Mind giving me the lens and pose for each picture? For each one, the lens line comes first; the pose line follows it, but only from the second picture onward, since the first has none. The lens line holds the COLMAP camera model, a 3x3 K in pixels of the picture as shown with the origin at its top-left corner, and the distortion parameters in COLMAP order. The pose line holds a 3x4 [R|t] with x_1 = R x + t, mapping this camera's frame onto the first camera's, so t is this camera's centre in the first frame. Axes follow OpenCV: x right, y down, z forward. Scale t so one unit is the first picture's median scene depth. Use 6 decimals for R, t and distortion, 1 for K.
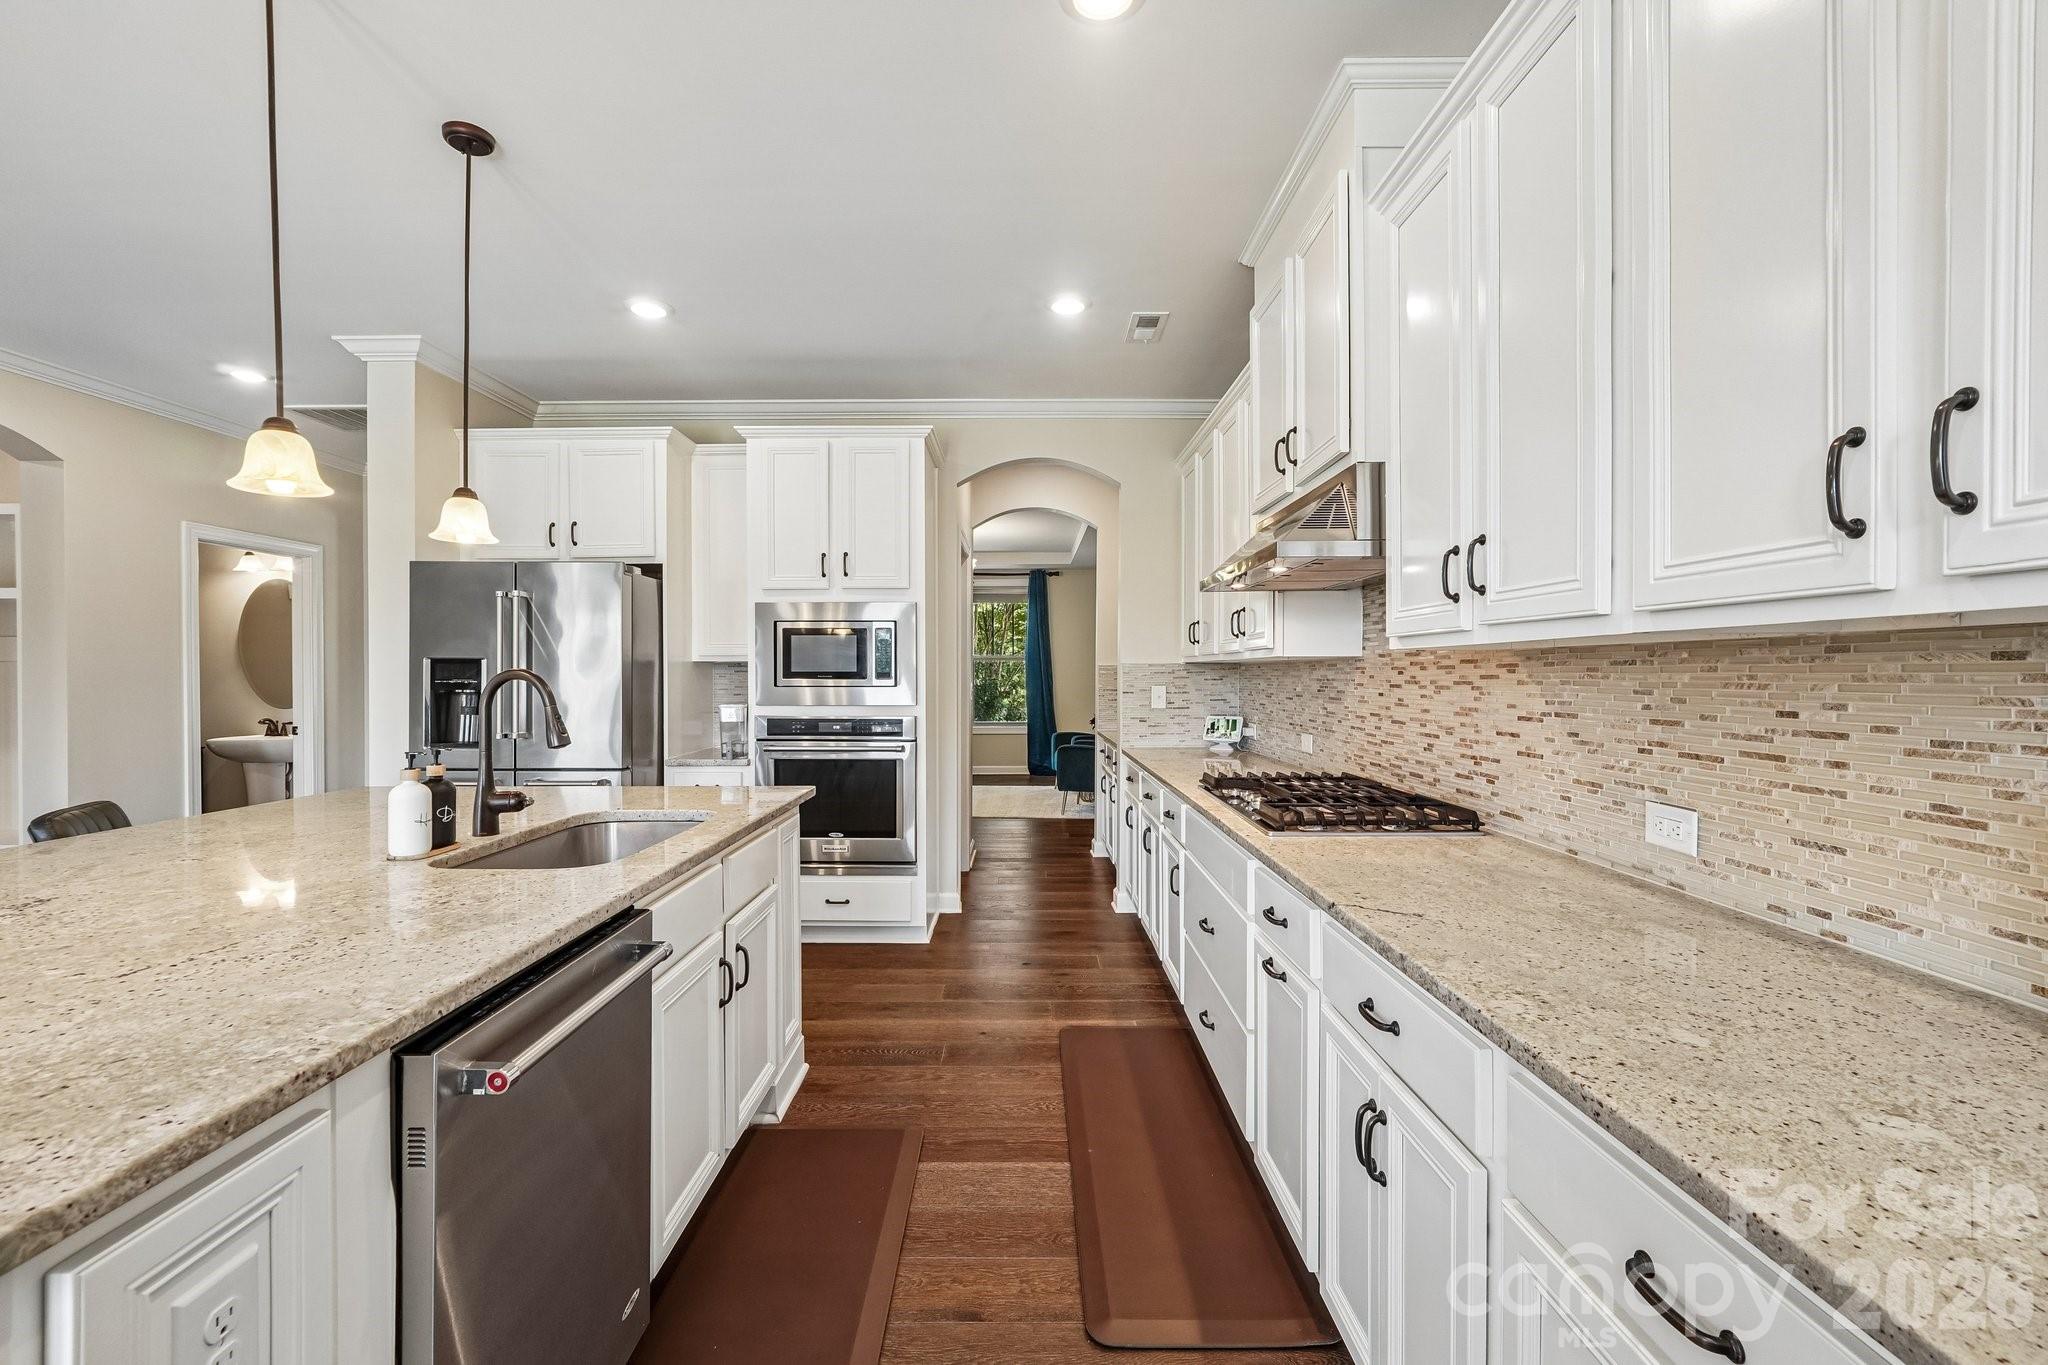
lens RADIAL K [[874.5, 0, 1017.0], [0, 874.5, 686.2], [0, 0, 1]] dist [-0.015088, 0.006249]
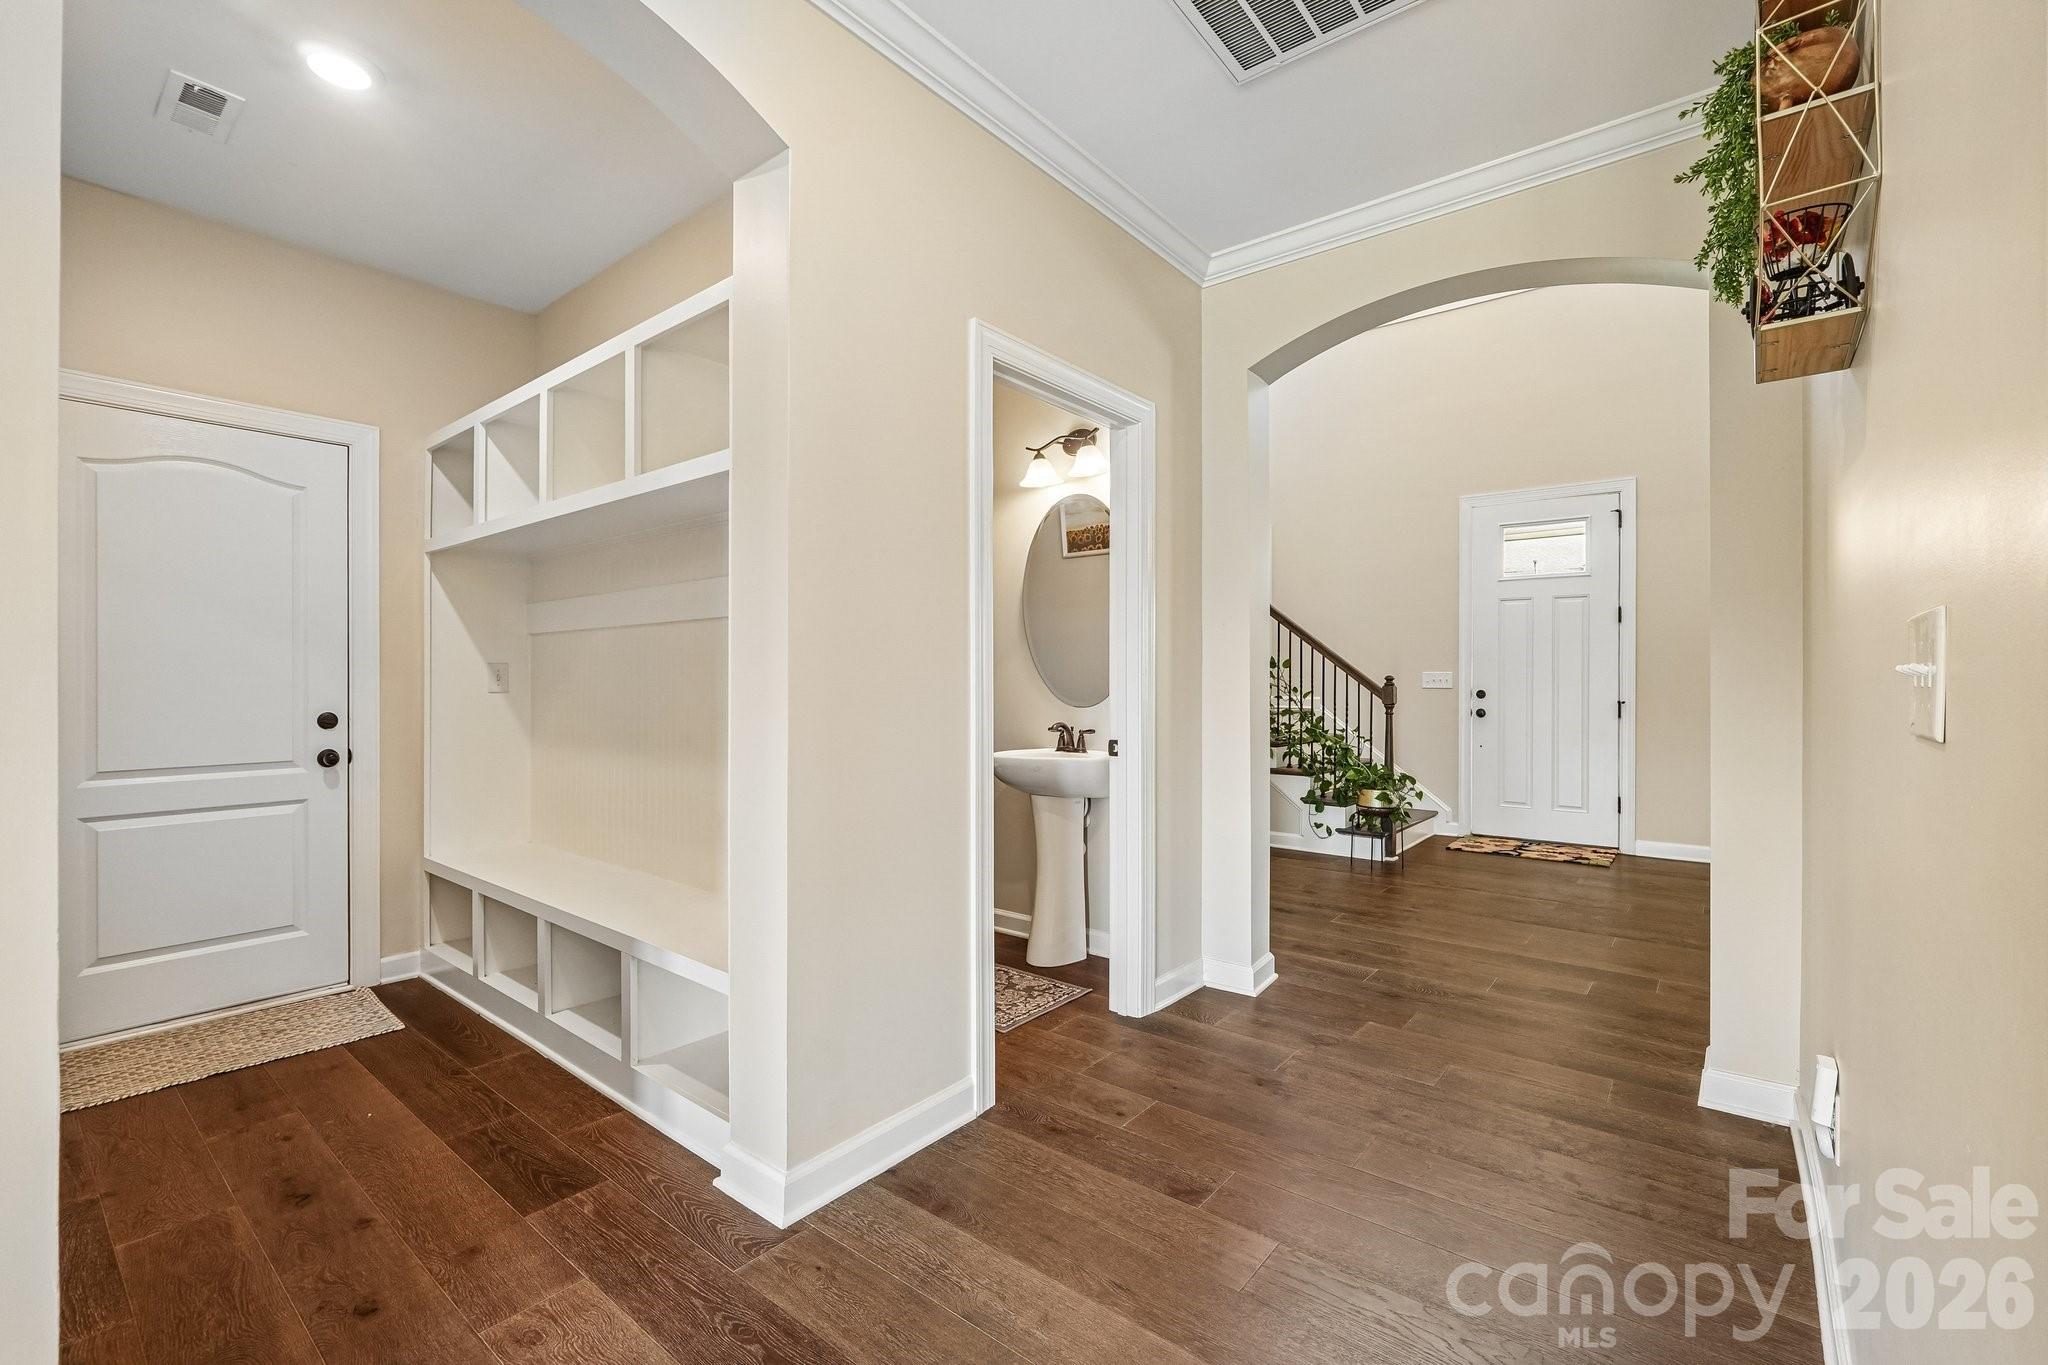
lens RADIAL K [[874.5, 0, 1036.1], [0, 874.5, 682.6], [0, 0, 1]] dist [-0.015088, 0.006249]
pose [[0.788806, -0.001771, -0.614640, -0.723832], [-0.007759, 0.999887, -0.012839, 0.024392], [0.614593, 0.014897, 0.788703, 0.730722]]
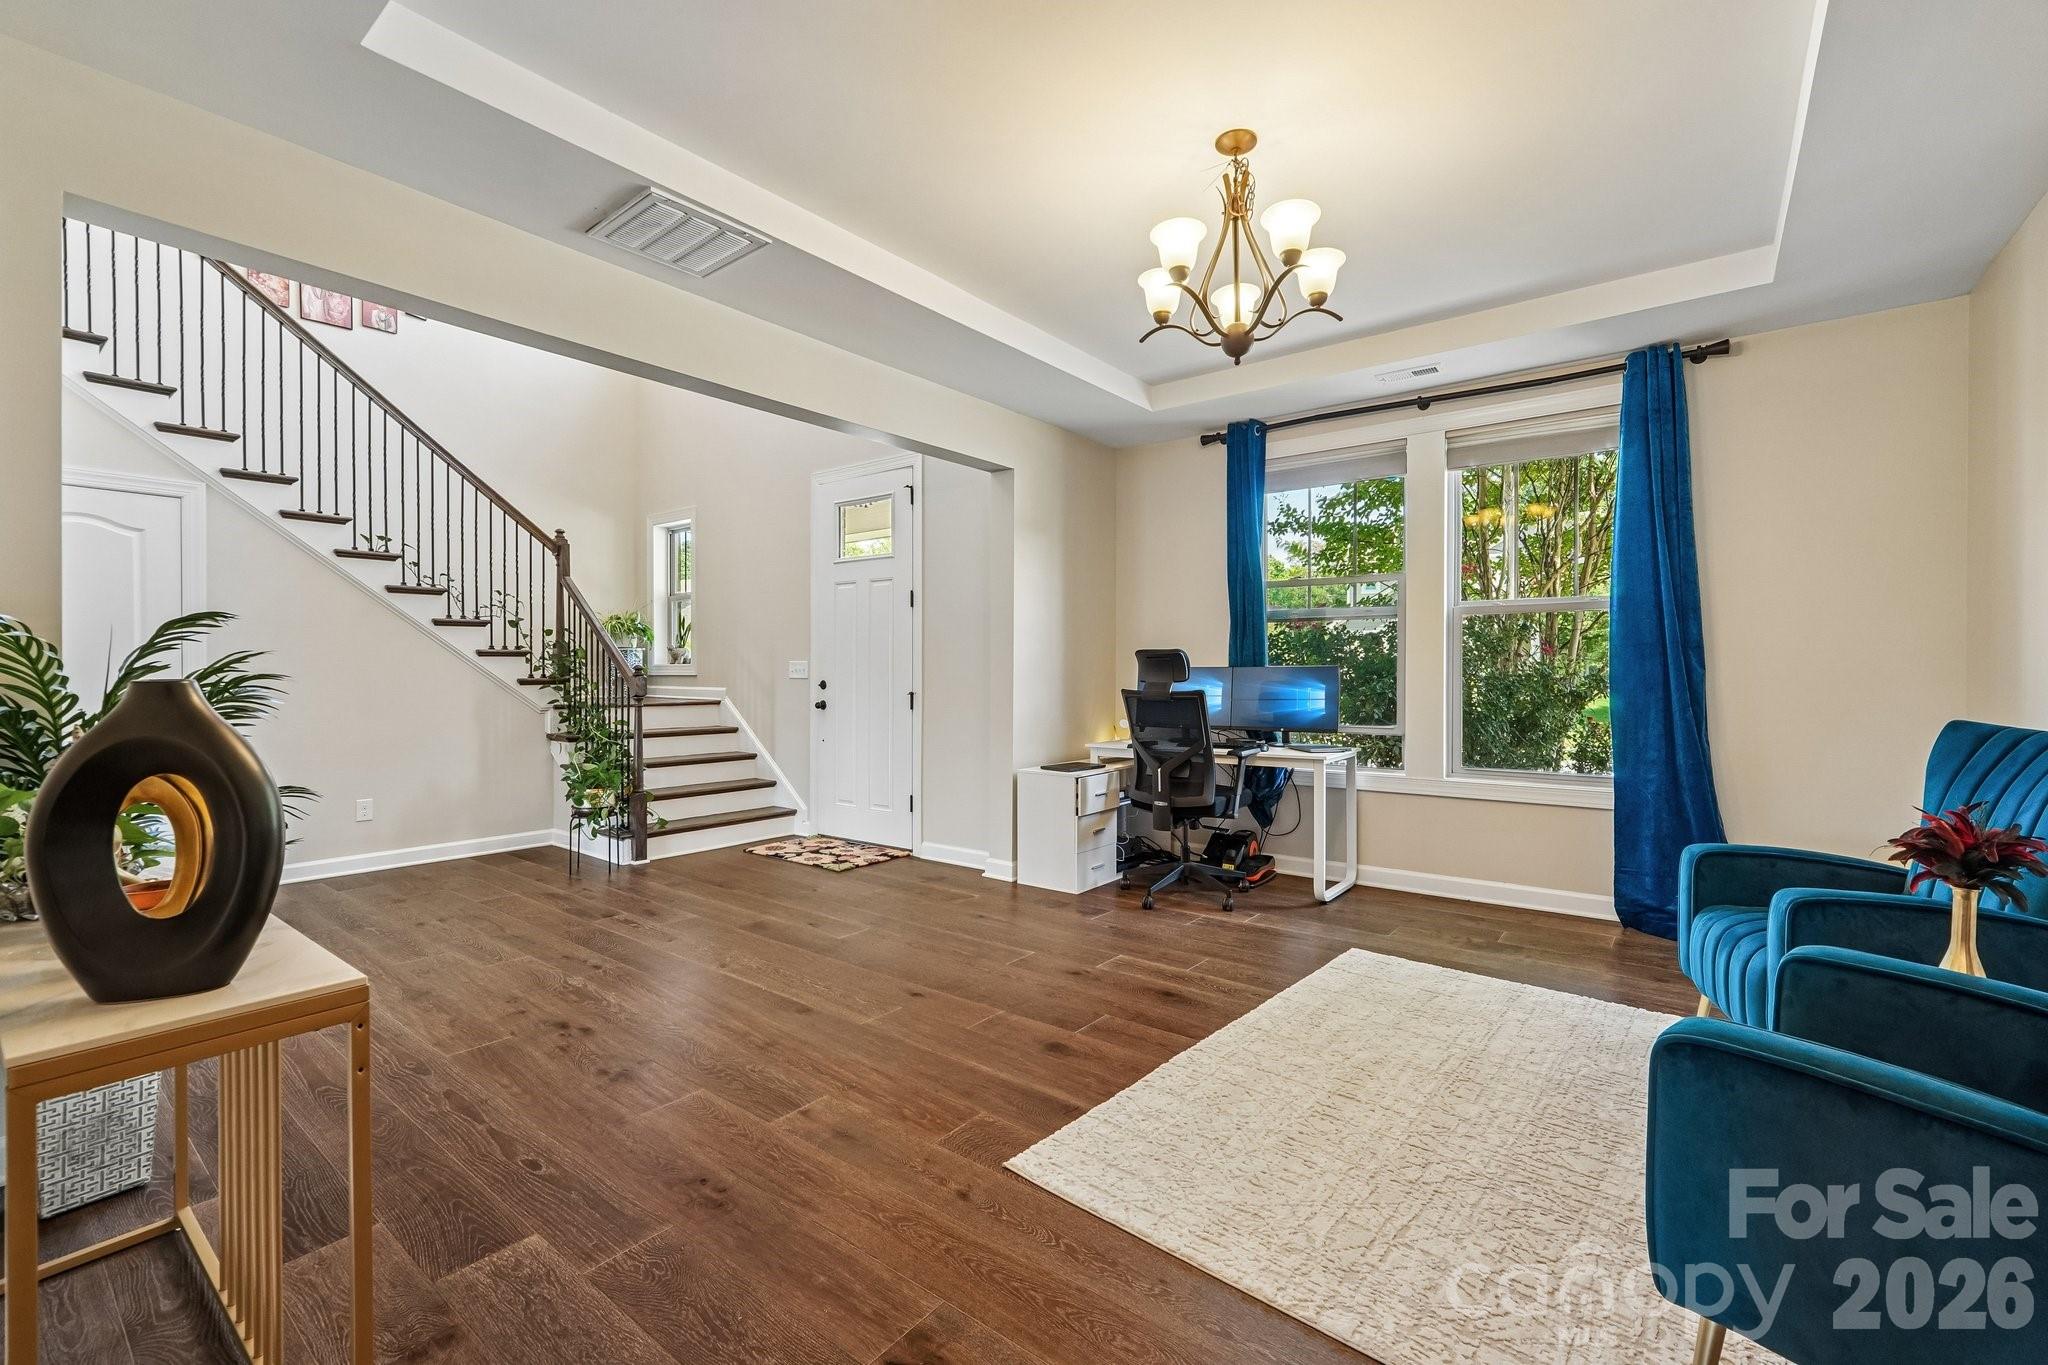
lens RADIAL K [[874.5, 0, 1015.0], [0, 874.5, 681.2], [0, 0, 1]] dist [-0.015088, 0.006249]
pose [[0.788202, 0.004751, -0.615399, 0.074880], [-0.007140, 0.999973, -0.001425, 0.013012], [0.615376, 0.005517, 0.788215, 1.482904]]
